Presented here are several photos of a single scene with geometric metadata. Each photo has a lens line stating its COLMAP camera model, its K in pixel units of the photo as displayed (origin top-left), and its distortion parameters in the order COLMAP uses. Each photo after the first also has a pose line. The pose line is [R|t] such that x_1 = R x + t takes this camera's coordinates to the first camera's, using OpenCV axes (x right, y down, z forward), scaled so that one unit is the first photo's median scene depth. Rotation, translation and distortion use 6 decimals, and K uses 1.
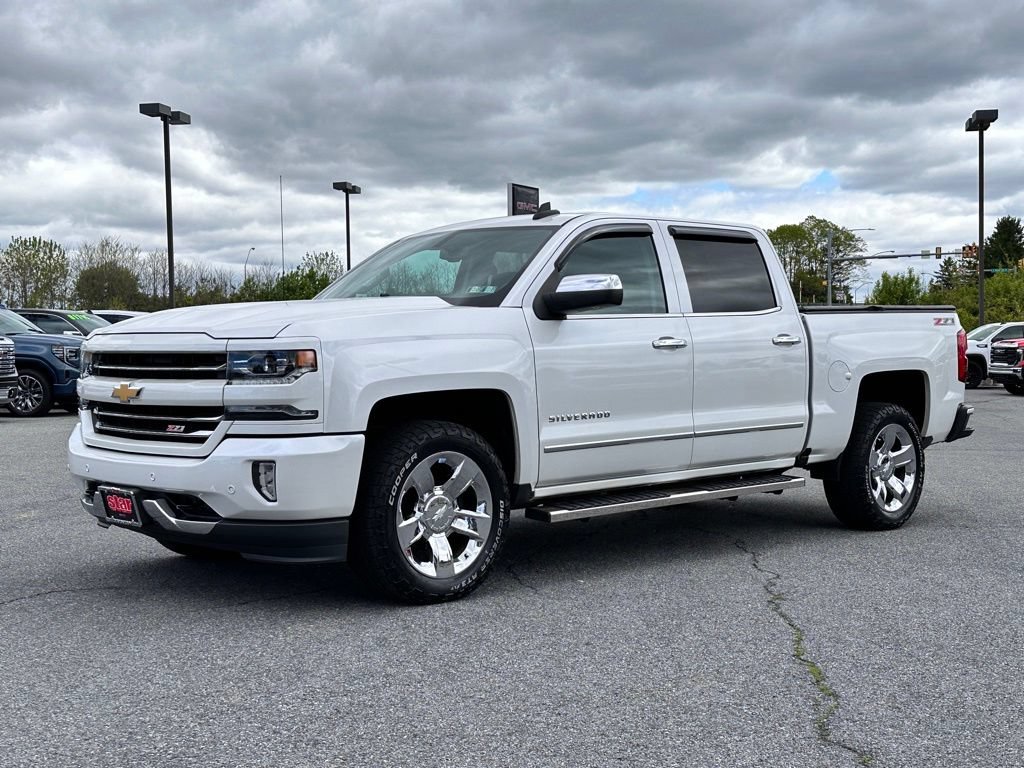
lens RADIAL K [[1282.6, 0, 512.0], [0, 1282.6, 384.0], [0, 0, 1]] dist [0.136489, -0.034842]
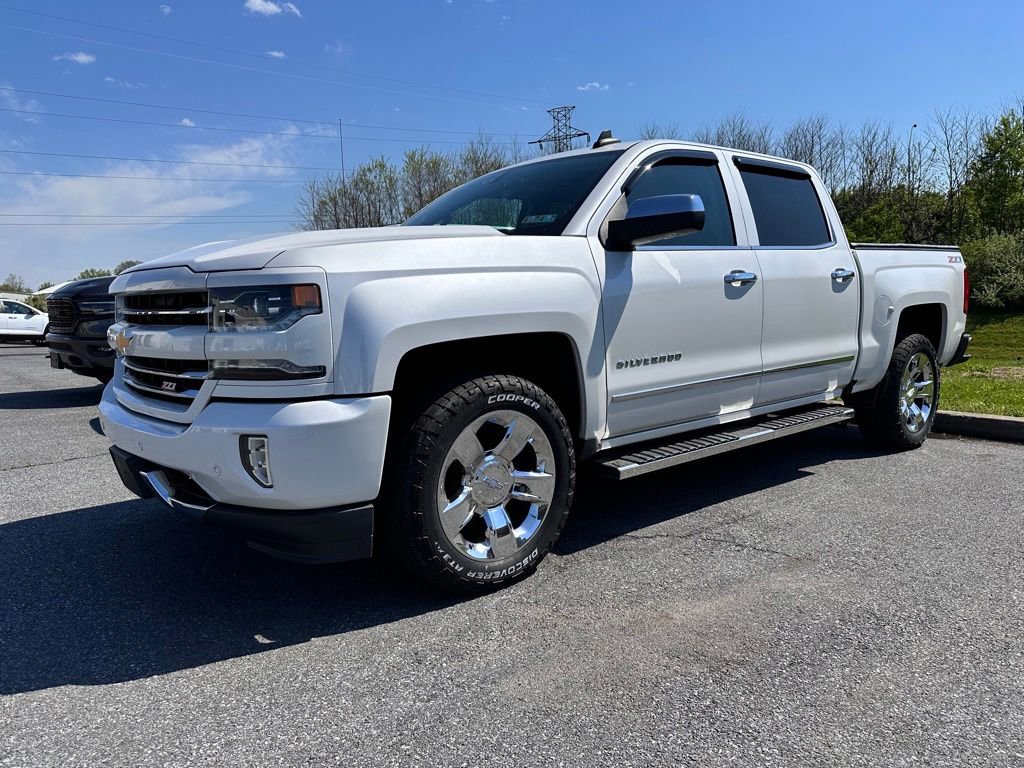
lens RADIAL K [[715.0, 0, 512.0], [0, 715.0, 384.0], [0, 0, 1]] dist [0.112732, -0.199794]
pose [[0.998148, -0.008834, -0.060183, -0.013884], [0.014264, 0.995803, 0.090406, -0.004614], [0.059132, -0.091097, 0.994085, 0.493163]]
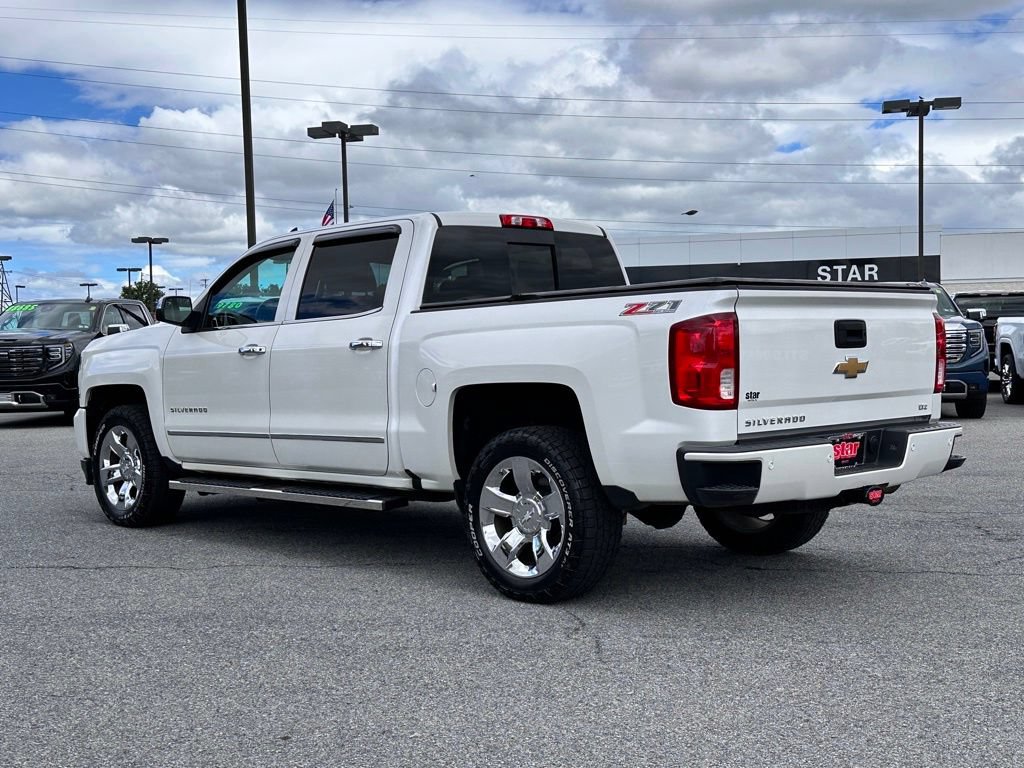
lens RADIAL K [[1282.6, 0, 512.0], [0, 1282.6, 384.0], [0, 0, 1]] dist [0.136489, -0.034842]
pose [[0.014226, 0.020497, -0.999689, 1.330221], [-0.020023, 0.999595, 0.020211, -0.031791], [0.999698, 0.019730, 0.014631, 1.298156]]
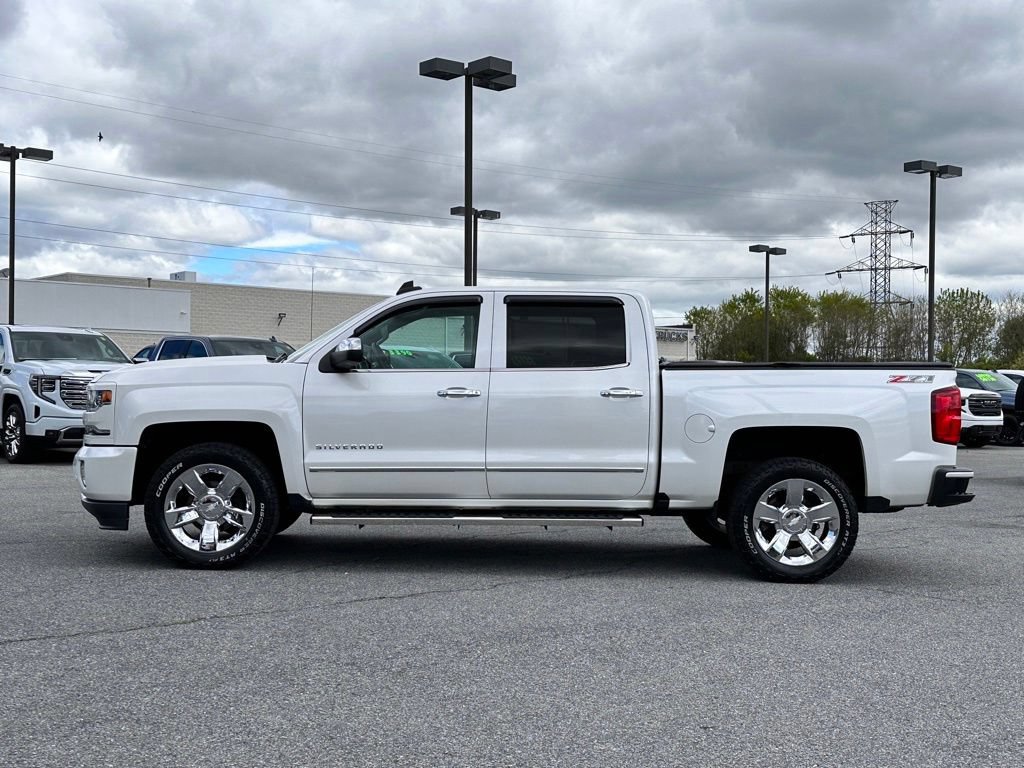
lens RADIAL K [[1282.6, 0, 512.0], [0, 1282.6, 384.0], [0, 0, 1]] dist [0.136489, -0.034842]
pose [[0.753402, 0.014562, -0.657399, 1.038512], [-0.039409, 0.998958, -0.023036, -0.014959], [0.656378, 0.043263, 0.753190, 0.119125]]
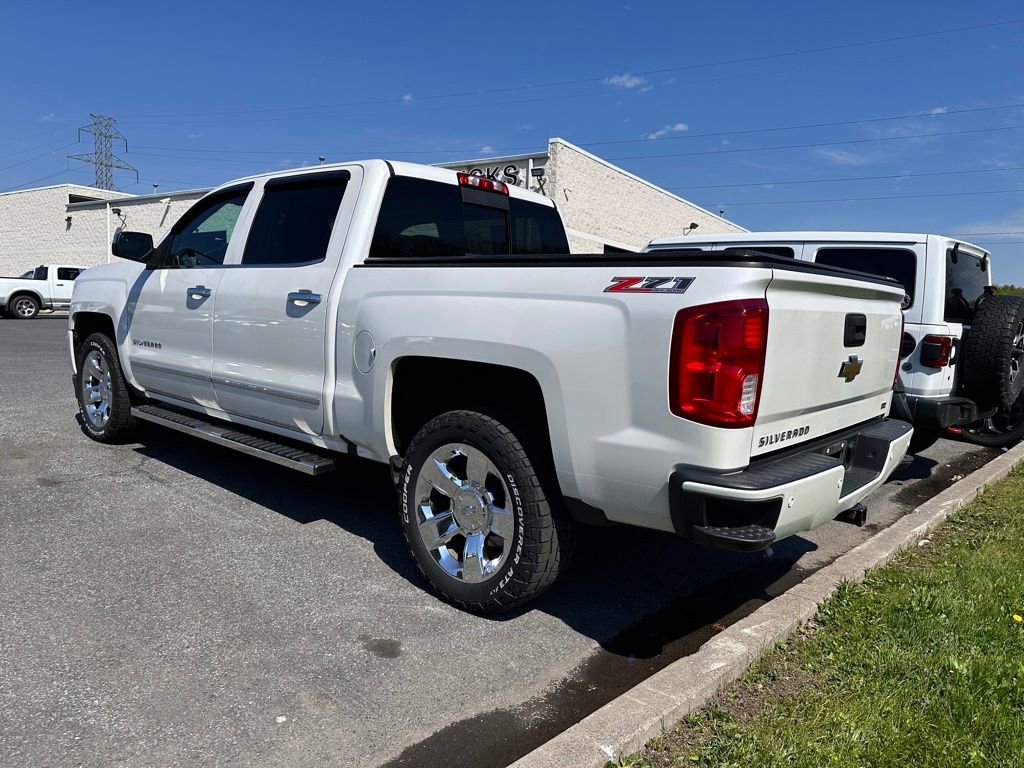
lens RADIAL K [[715.0, 0, 512.0], [0, 715.0, 384.0], [0, 0, 1]] dist [0.112732, -0.199794]
pose [[0.093313, 0.120780, -0.988284, 0.835181], [-0.091565, 0.989449, 0.112277, -0.051751], [0.991417, 0.080016, 0.103387, 1.298251]]
